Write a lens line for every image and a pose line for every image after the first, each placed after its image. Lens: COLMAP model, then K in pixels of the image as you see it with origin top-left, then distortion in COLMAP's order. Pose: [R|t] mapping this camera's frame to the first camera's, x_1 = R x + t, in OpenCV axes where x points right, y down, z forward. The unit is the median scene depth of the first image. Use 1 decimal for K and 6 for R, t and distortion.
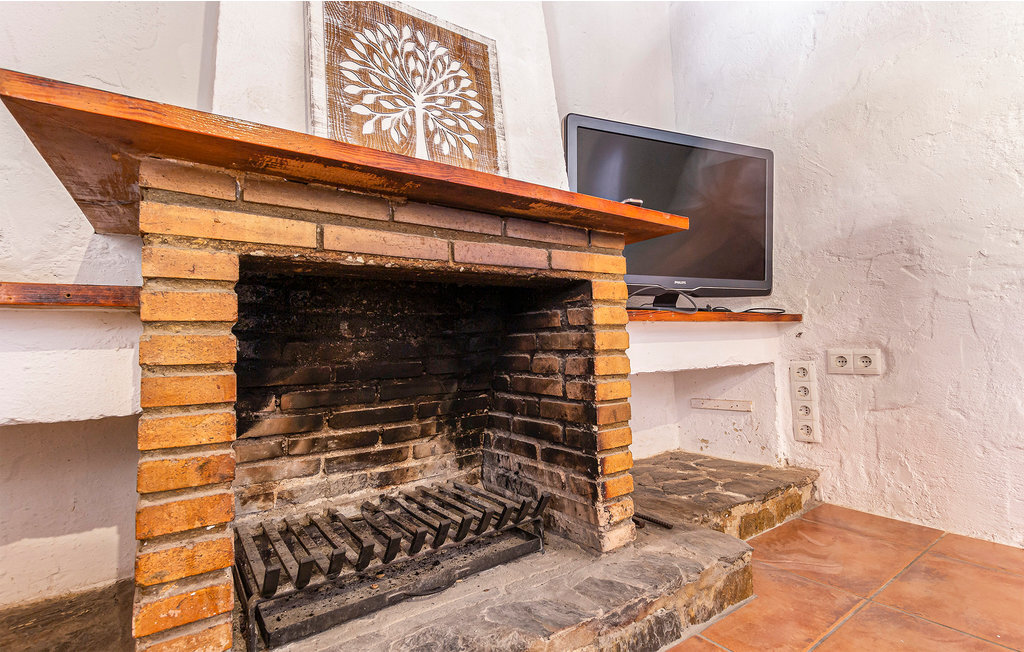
lens RADIAL K [[488.0, 0, 531.1], [0, 488.0, 324.2], [0, 0, 1]] dist [0.003437, 0.000231]
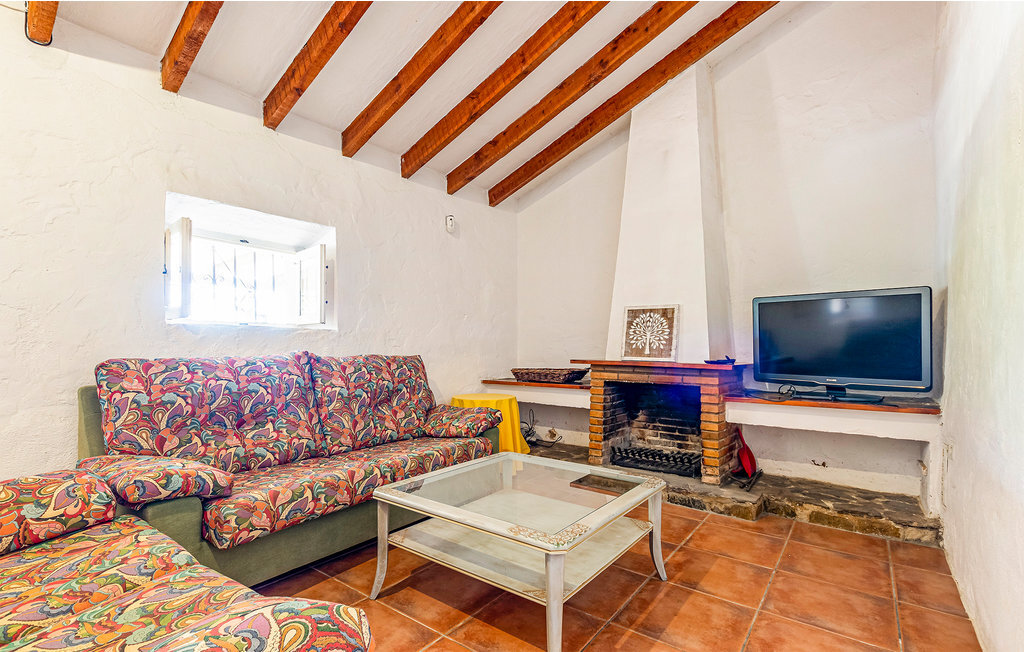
lens RADIAL K [[477.3, 0, 505.9], [0, 477.3, 346.5], [0, 0, 1]] dist [-0.001799, -0.000113]
pose [[0.272600, 0.025073, -0.961801, 2.469528], [0.021834, 0.999242, 0.032237, -0.435925], [0.961880, -0.029788, 0.271846, -0.833172]]
